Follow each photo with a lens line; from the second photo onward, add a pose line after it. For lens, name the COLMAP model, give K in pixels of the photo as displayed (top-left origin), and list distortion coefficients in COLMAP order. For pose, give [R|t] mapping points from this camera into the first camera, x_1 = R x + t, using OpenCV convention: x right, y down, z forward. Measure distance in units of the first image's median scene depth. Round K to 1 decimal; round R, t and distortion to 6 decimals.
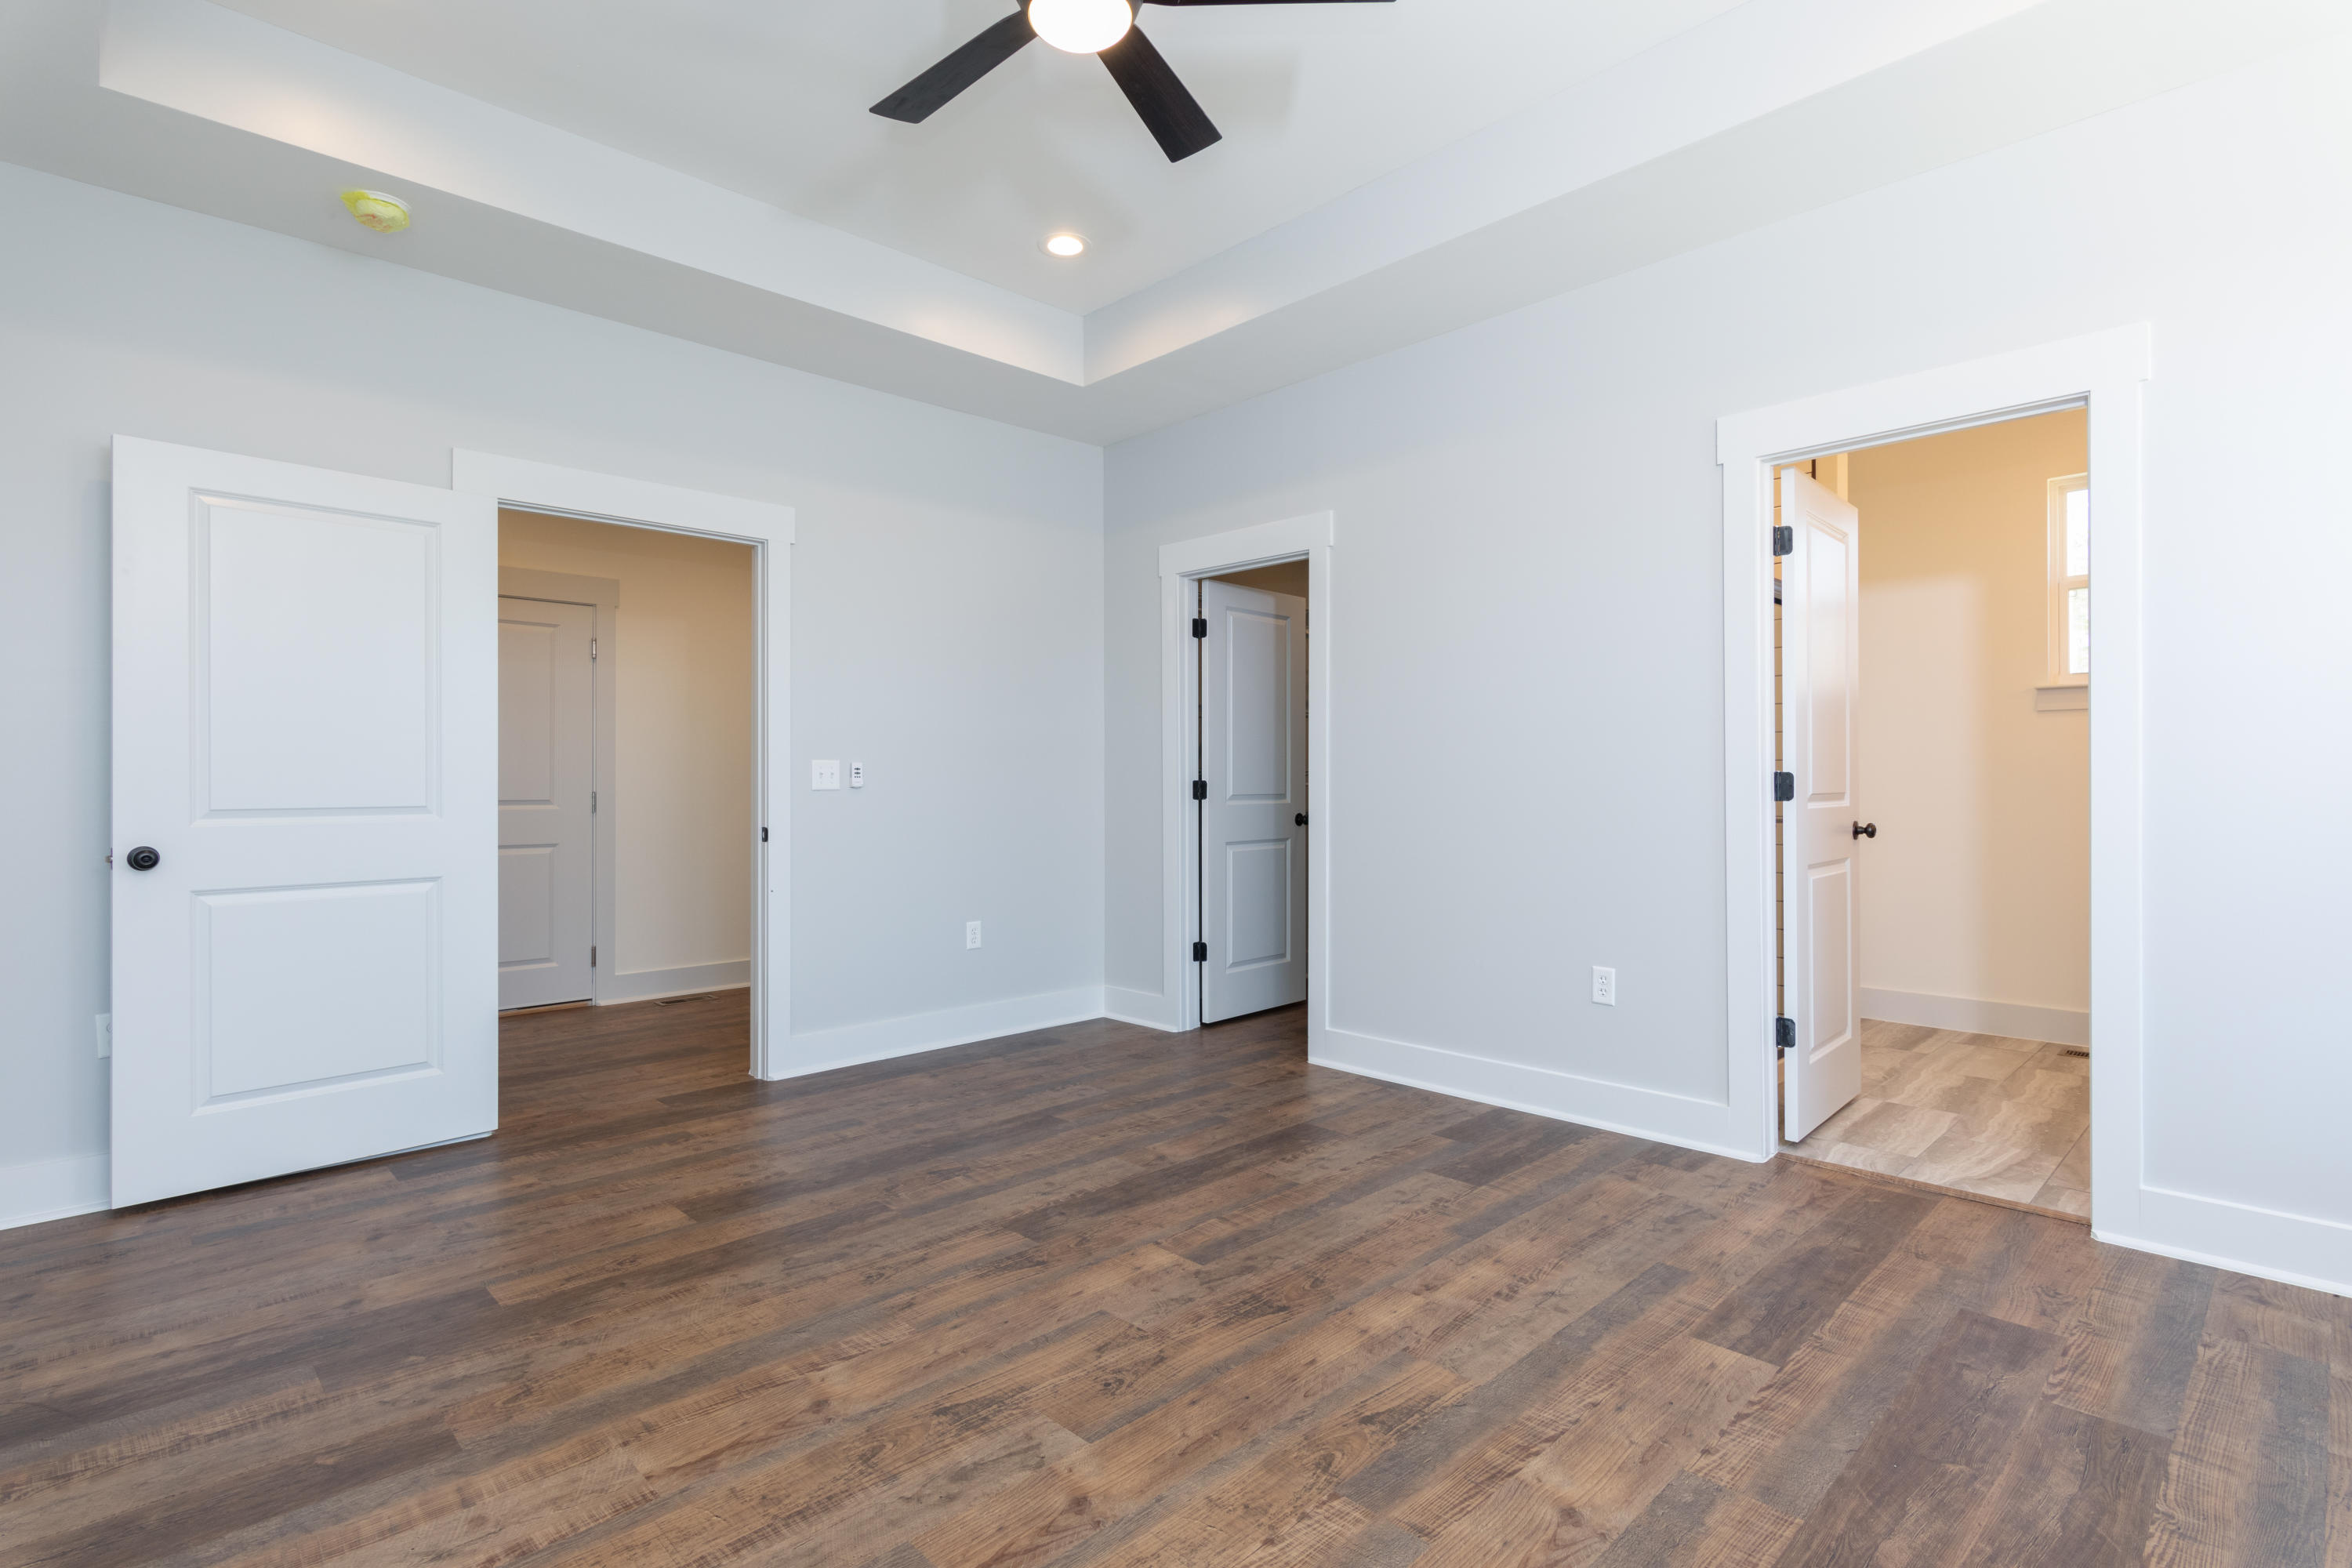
lens RADIAL K [[1142.2, 0, 1177.0], [0, 1142.2, 780.5], [0, 0, 1]] dist [-0.015654, 0.001075]
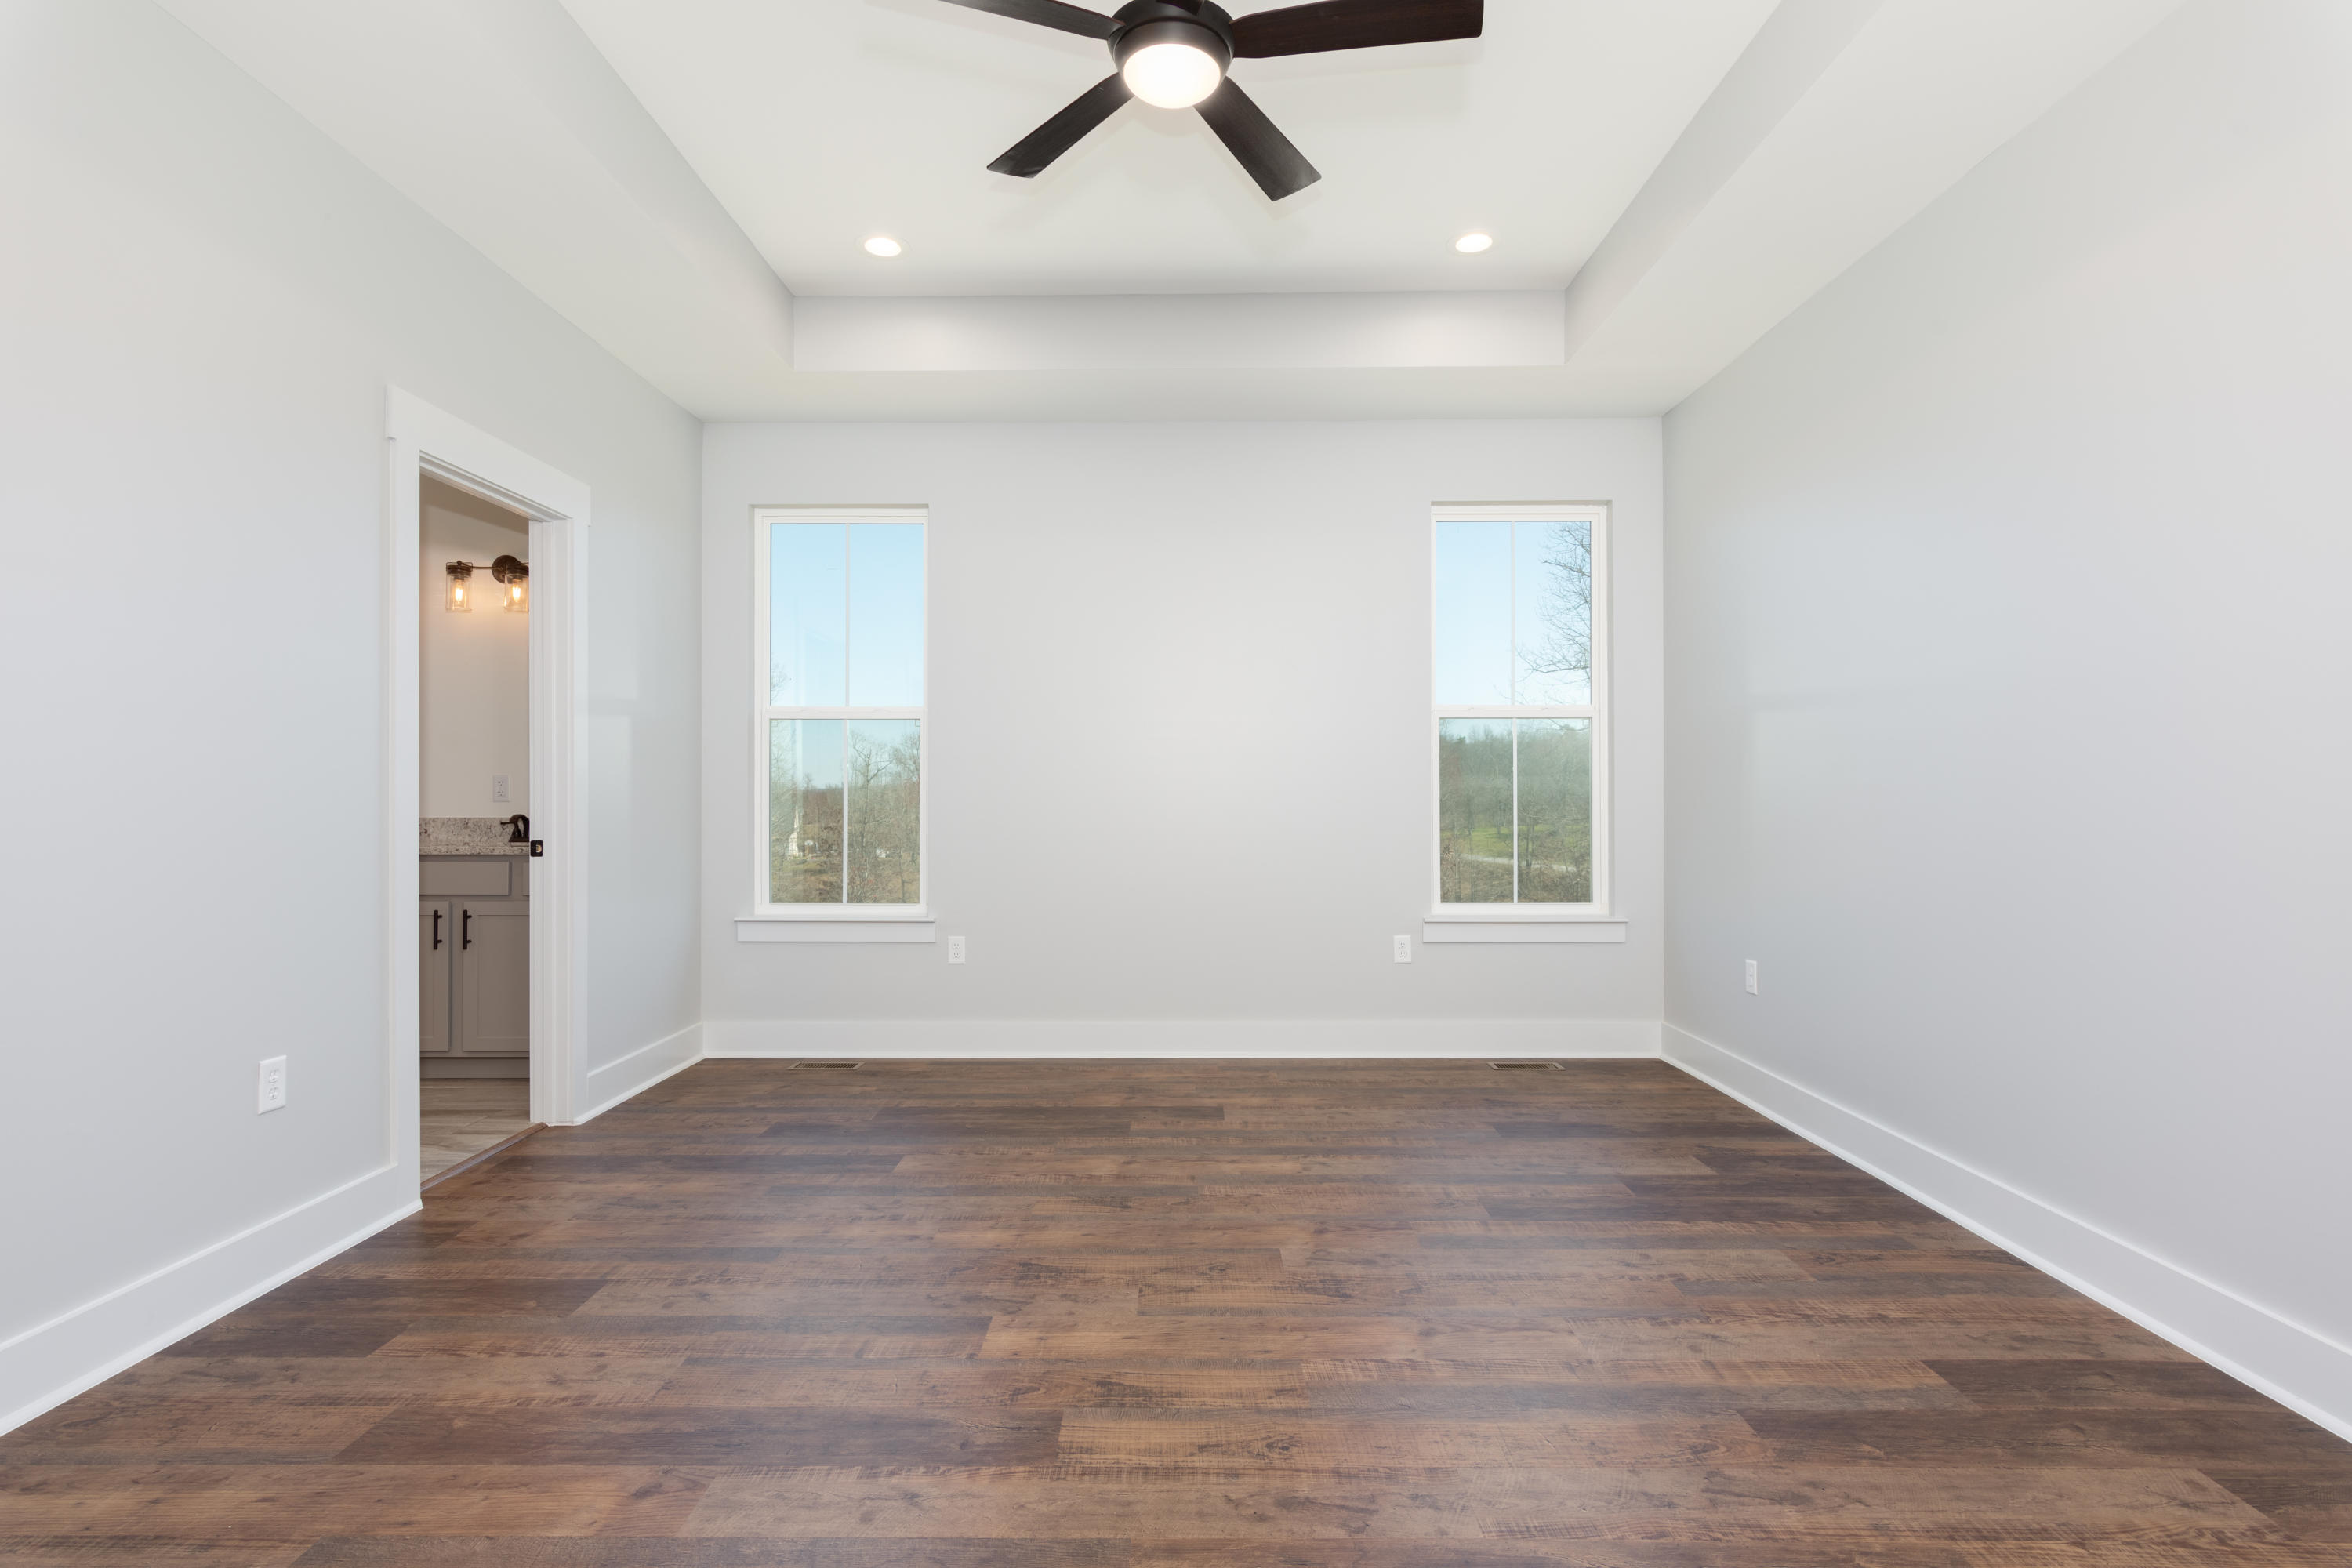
lens RADIAL K [[1142.2, 0, 1175.9], [0, 1142.2, 789.1], [0, 0, 1]] dist [-0.015654, 0.001075]
pose [[-0.714656, 0.008069, 0.699430, -0.809303], [0.003308, 0.999961, -0.008156, 0.006160], [-0.699468, -0.003515, -0.714655, 1.718845]]
